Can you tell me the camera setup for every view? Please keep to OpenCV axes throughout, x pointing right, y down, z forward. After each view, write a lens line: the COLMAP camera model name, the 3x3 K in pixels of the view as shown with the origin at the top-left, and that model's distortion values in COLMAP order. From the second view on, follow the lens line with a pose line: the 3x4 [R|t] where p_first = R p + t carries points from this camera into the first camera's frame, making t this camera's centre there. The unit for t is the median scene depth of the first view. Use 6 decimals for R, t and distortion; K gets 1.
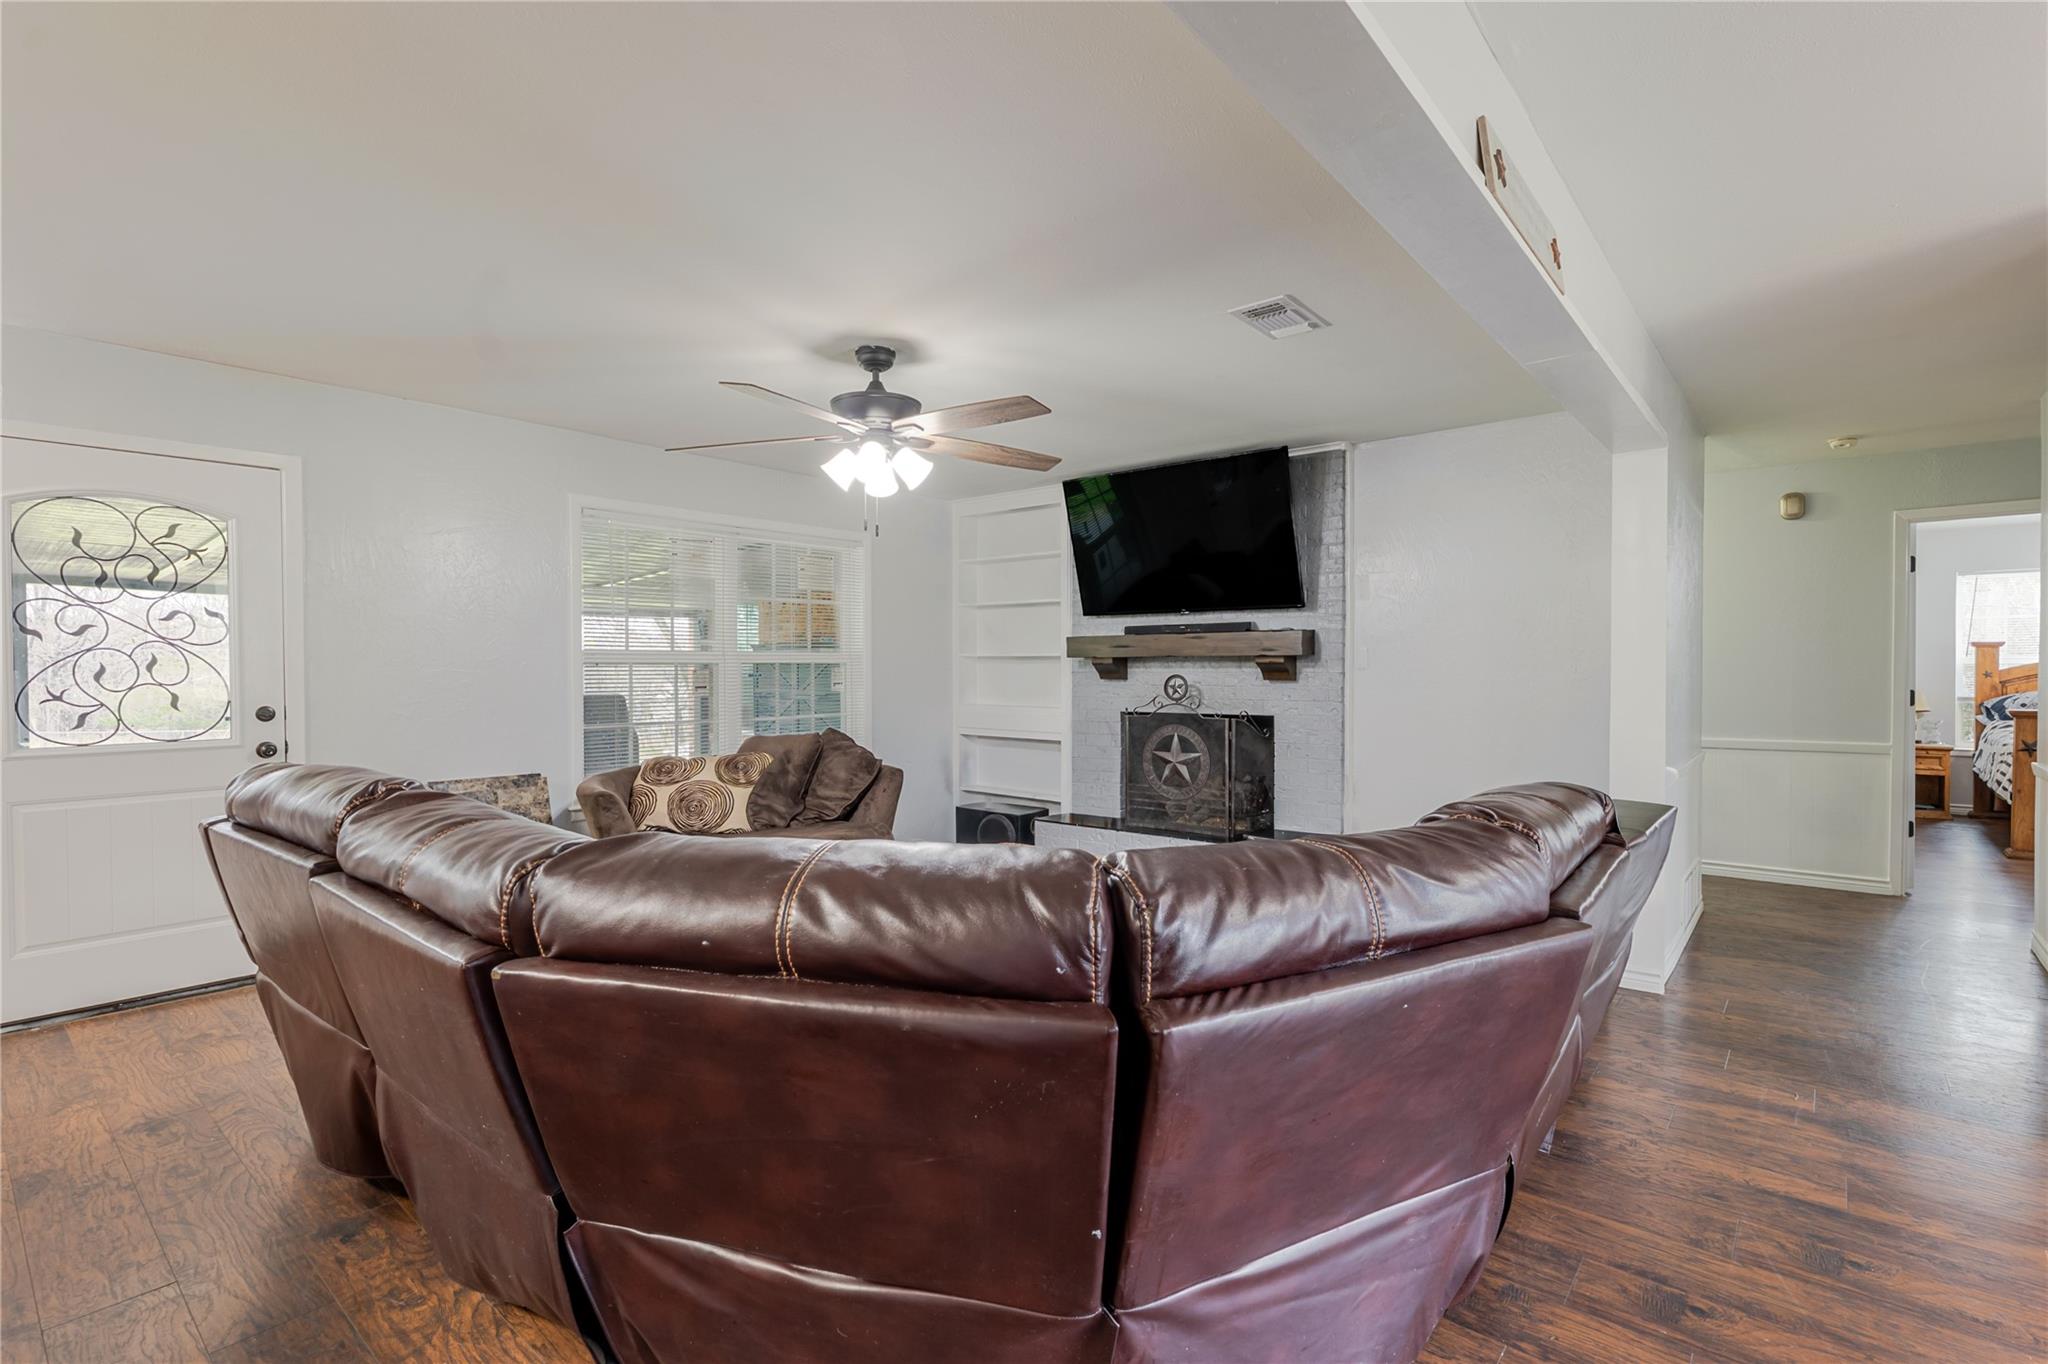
lens RADIAL K [[952.2, 0, 1018.5], [0, 952.2, 682.6], [0, 0, 1]] dist [-0.001433, 0.001187]
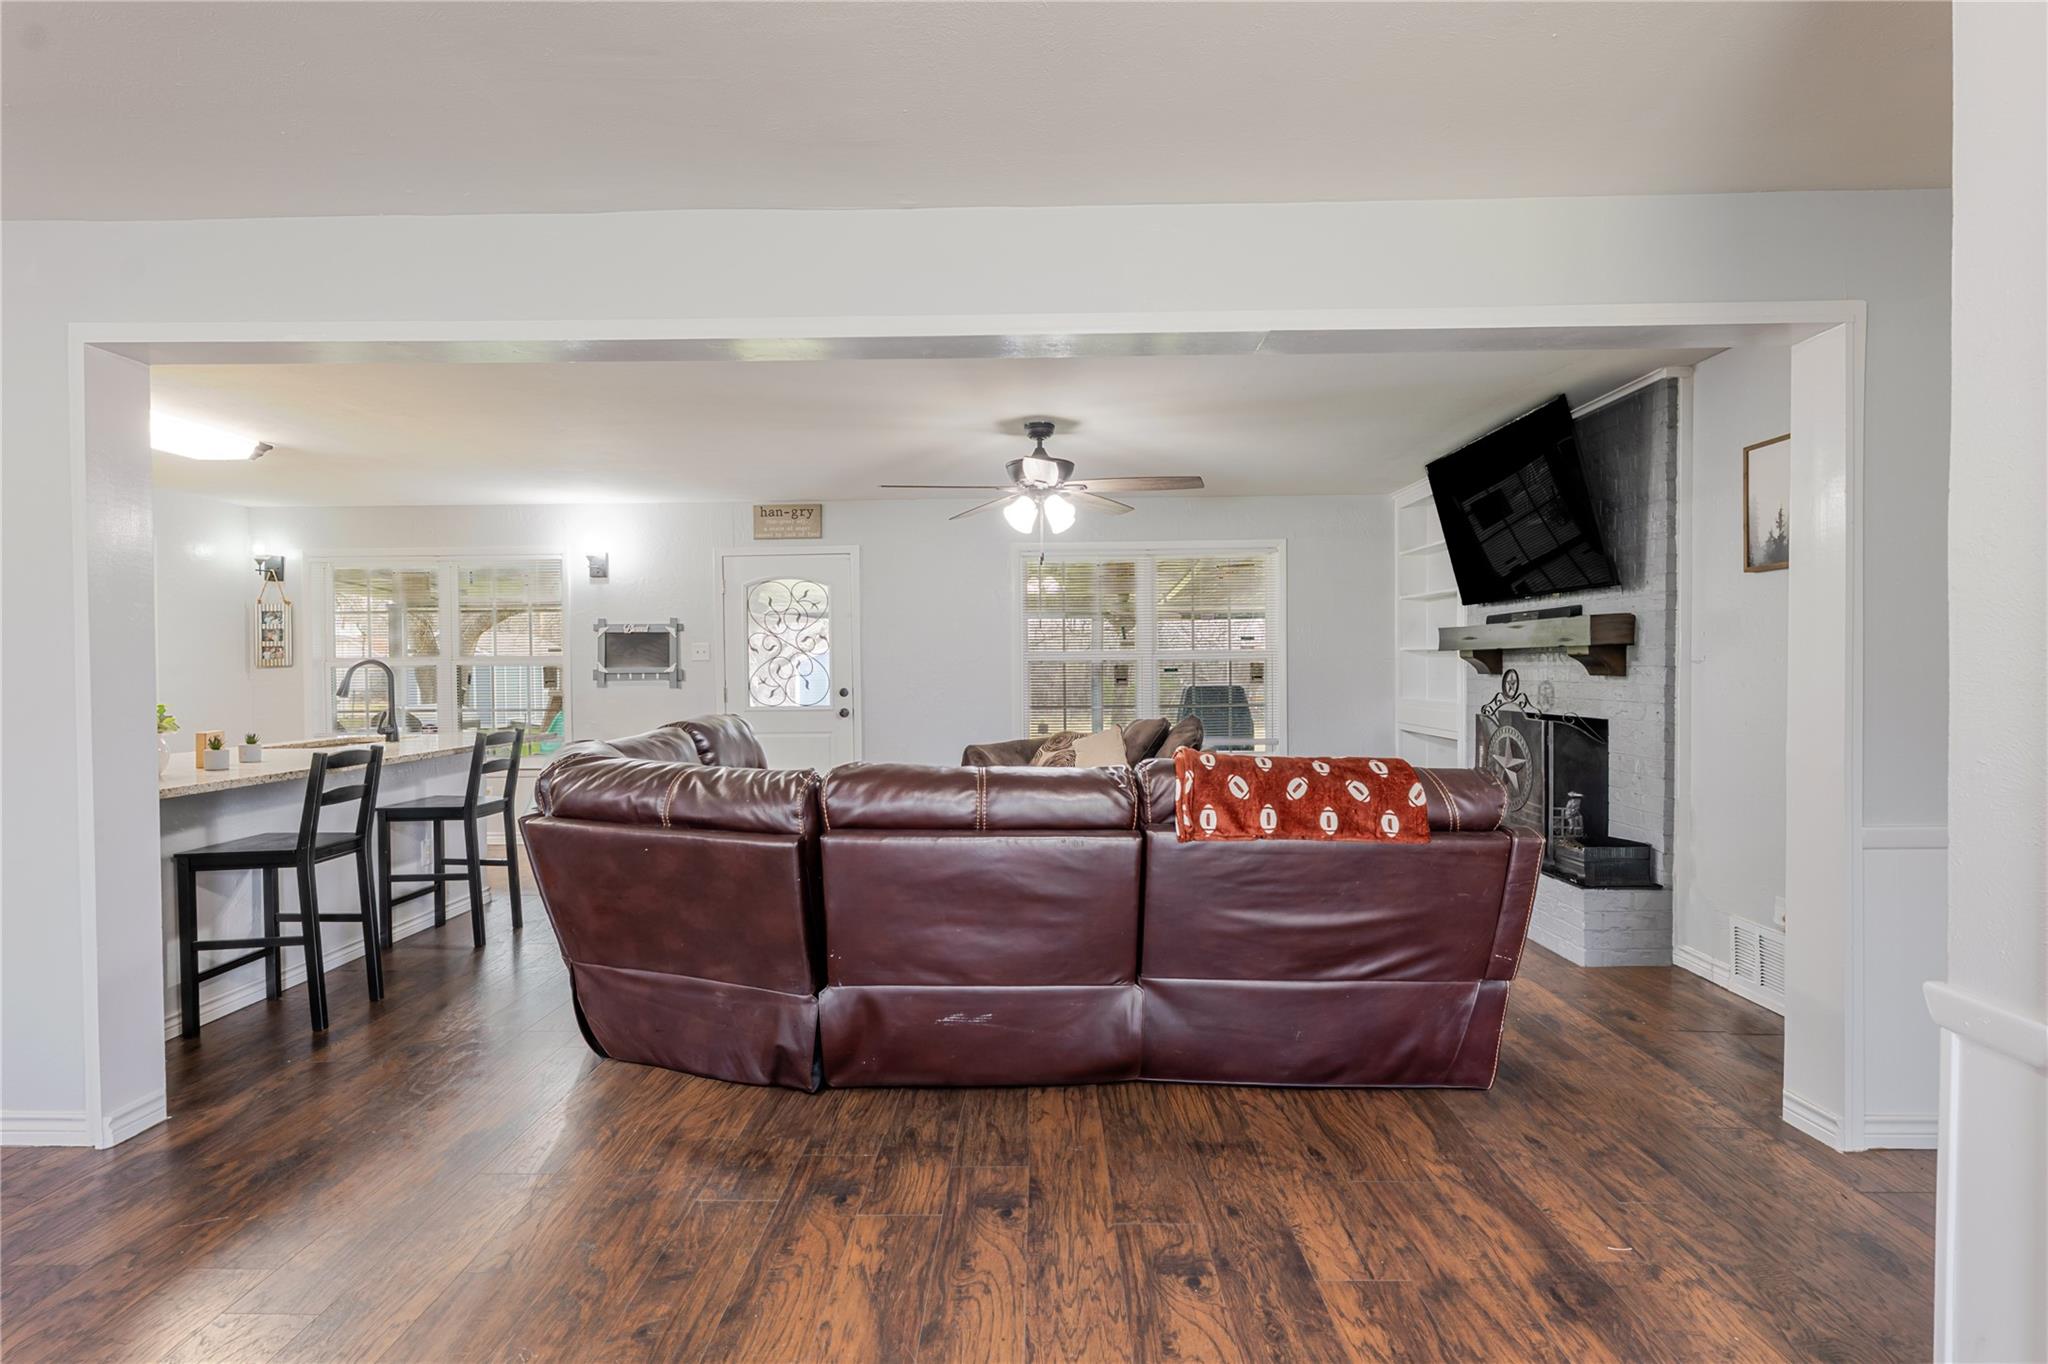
lens RADIAL K [[952.2, 0, 1016.8], [0, 952.2, 674.6], [0, 0, 1]] dist [-0.001433, 0.001187]
pose [[0.630102, 0.002916, -0.776507, 0.843635], [-0.004635, 0.999989, -0.000006, -0.000959], [0.776498, 0.003603, 0.630109, 0.140380]]
